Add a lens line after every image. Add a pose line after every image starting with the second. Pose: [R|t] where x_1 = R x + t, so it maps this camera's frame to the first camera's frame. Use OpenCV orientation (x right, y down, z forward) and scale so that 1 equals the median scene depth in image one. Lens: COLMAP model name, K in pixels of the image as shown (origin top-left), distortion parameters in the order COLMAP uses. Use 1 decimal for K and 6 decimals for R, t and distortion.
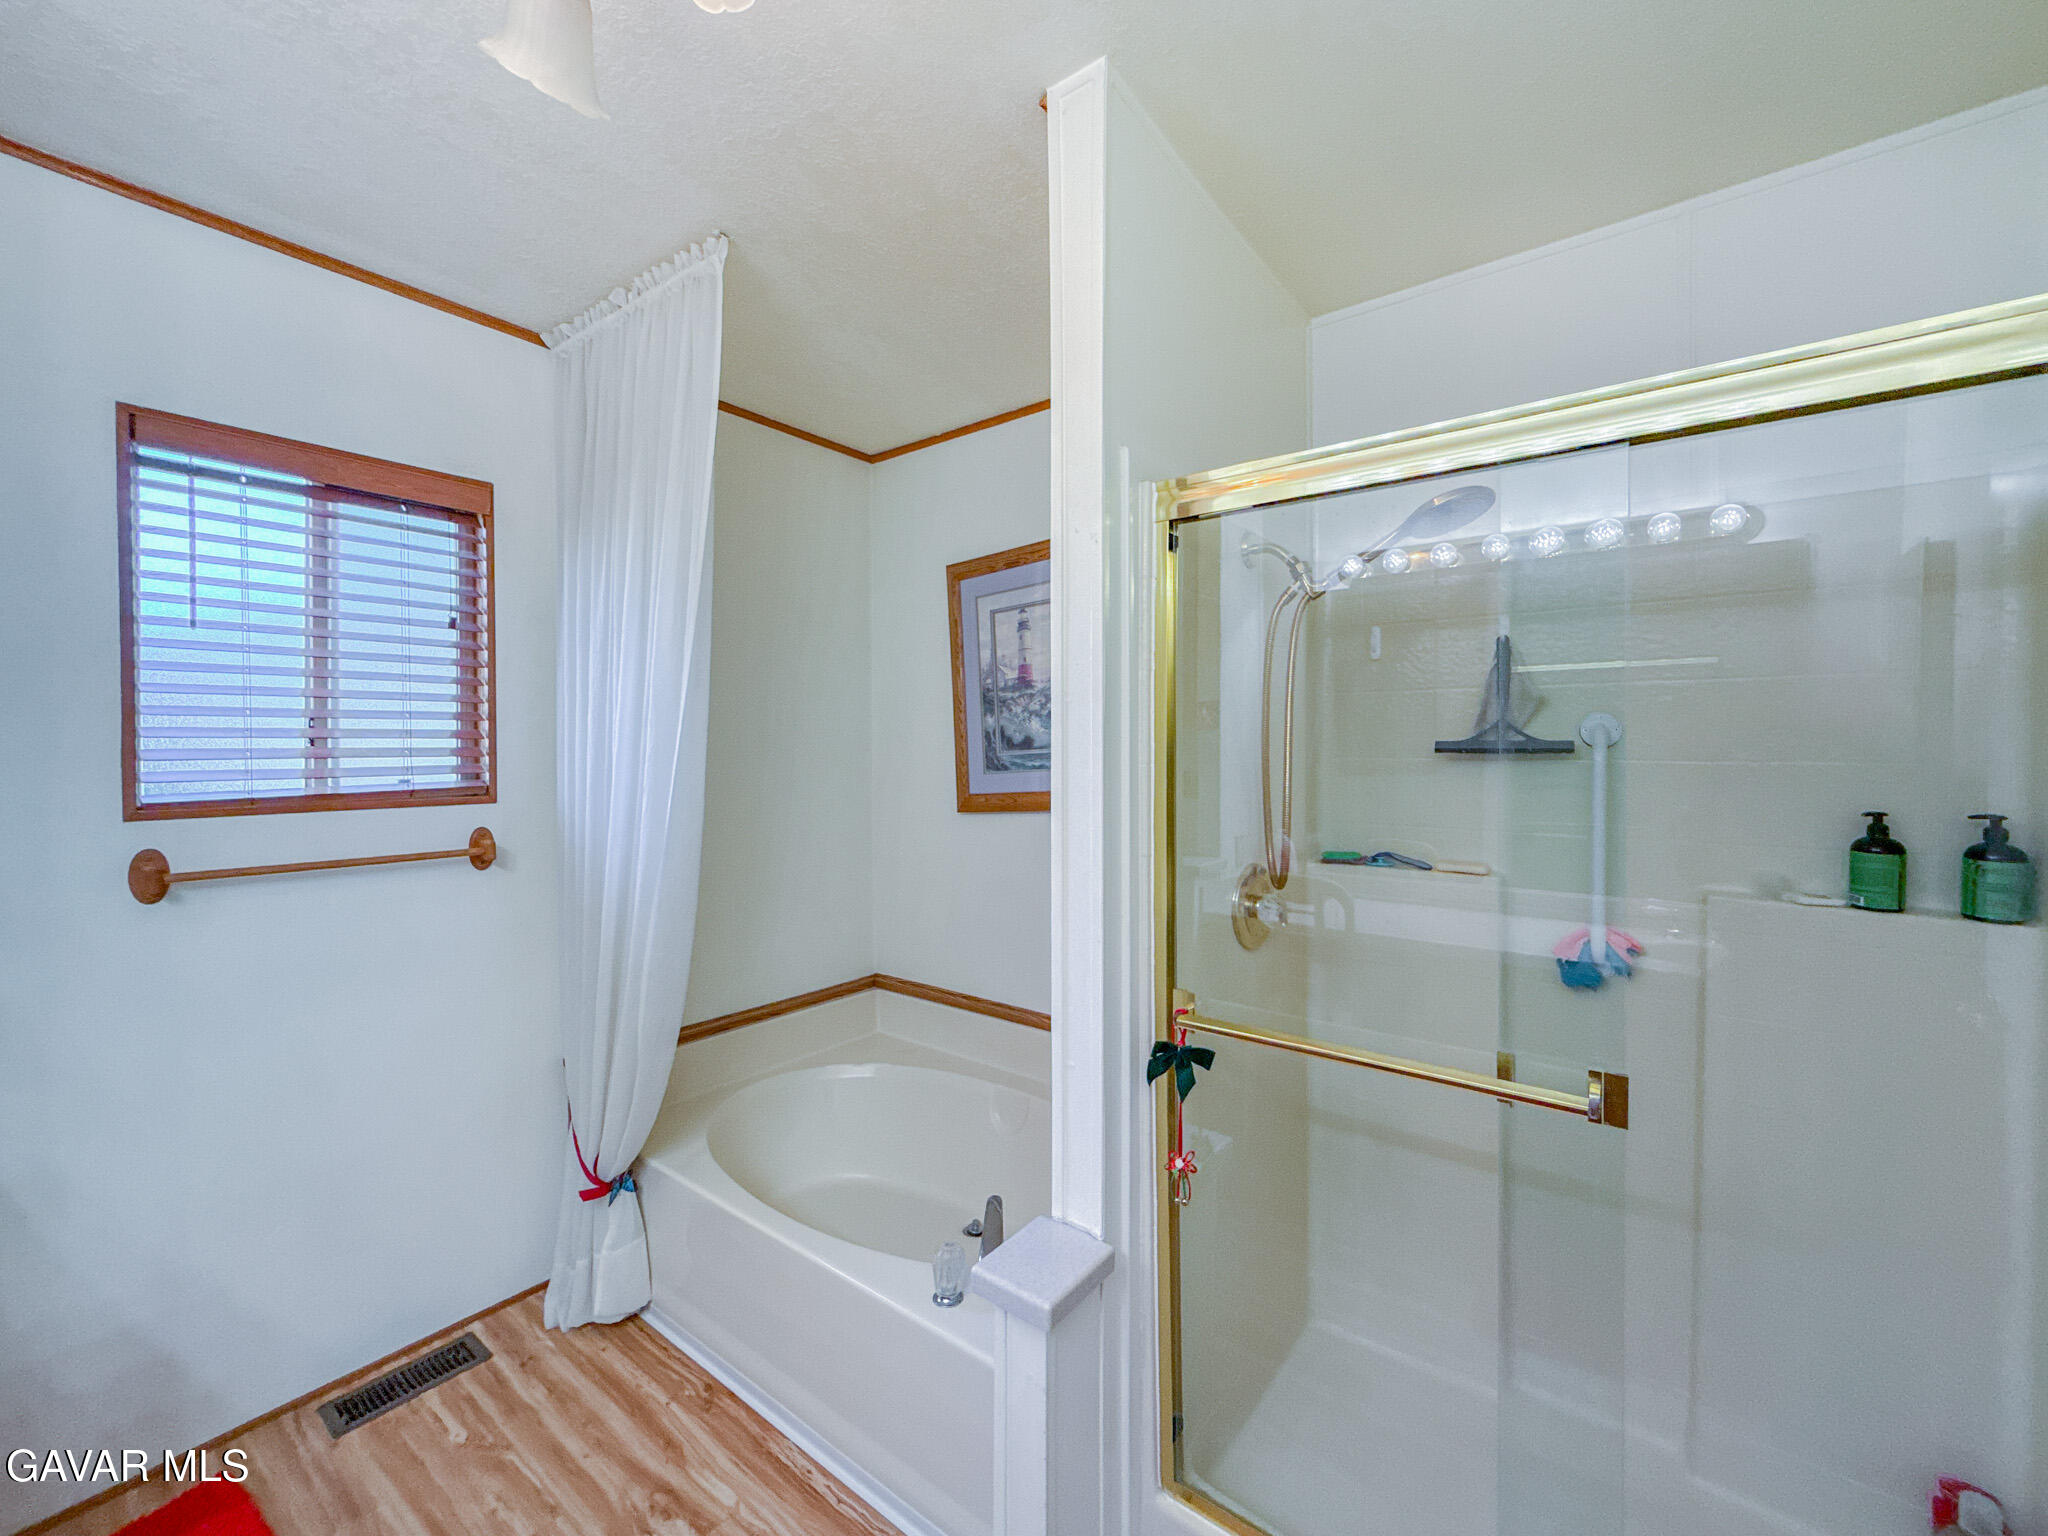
lens RADIAL K [[816.6, 0, 1027.4], [0, 816.6, 773.7], [0, 0, 1]] dist [-0.000728, -0.000071]
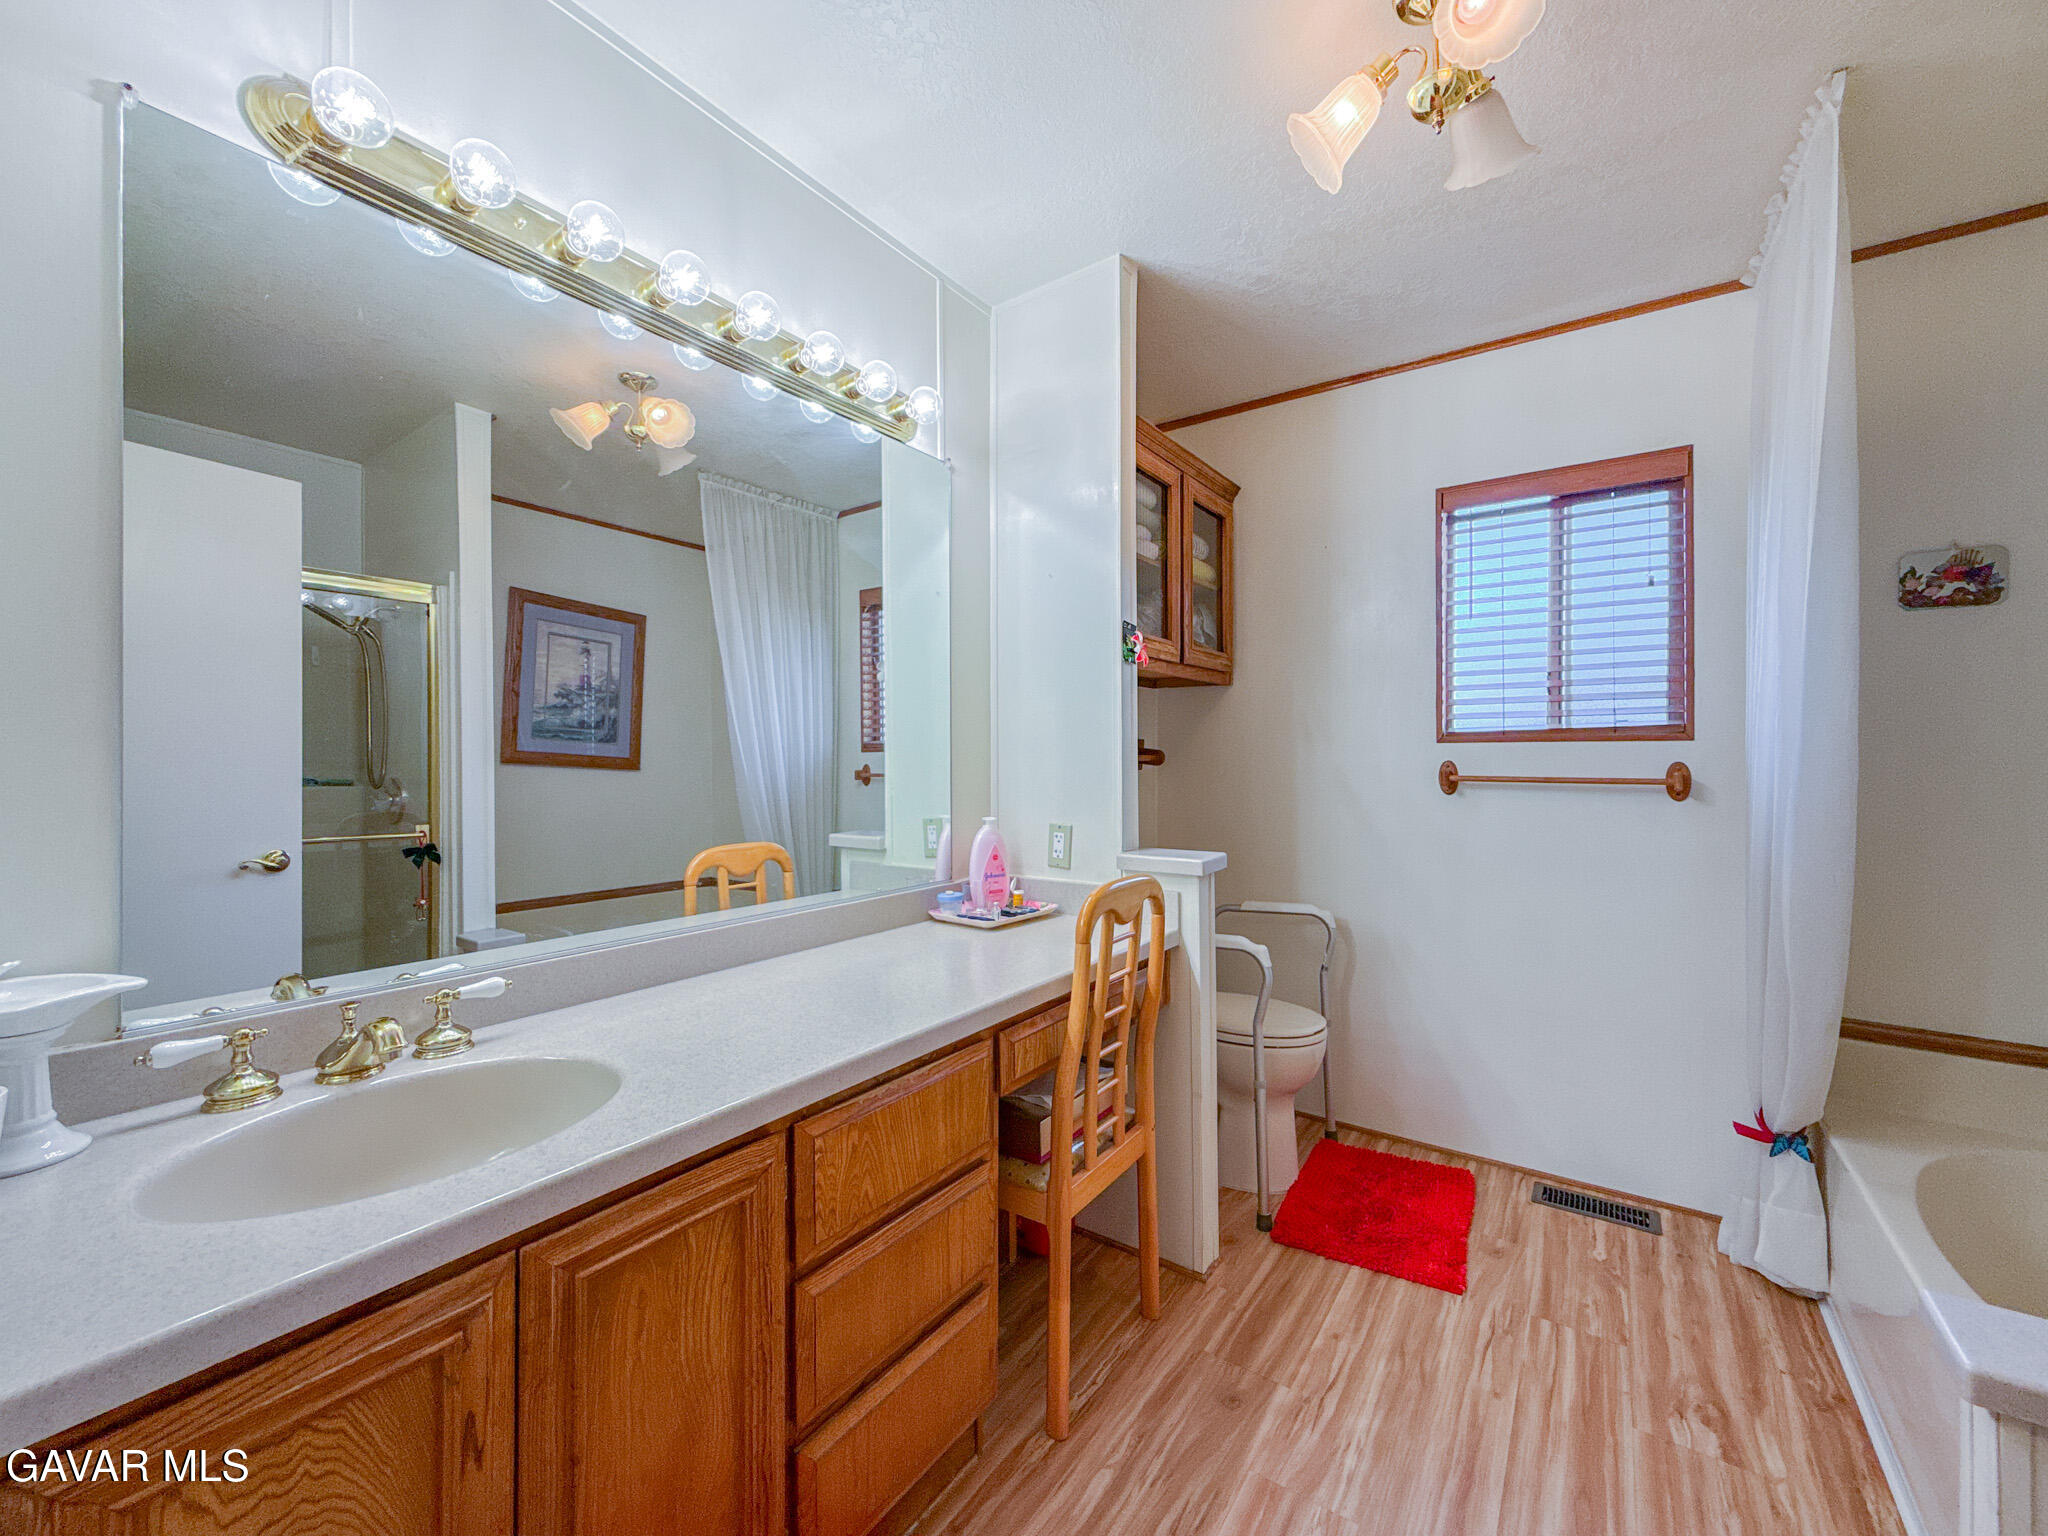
lens RADIAL K [[829.4, 0, 1032.4], [0, 829.4, 771.0], [0, 0, 1]] dist [0.000980, 0.000249]
pose [[0.053282, 0.029715, -0.998137, 0.439174], [-0.020766, 0.999374, 0.028643, 0.070354], [0.998364, 0.019201, 0.053865, 0.073305]]
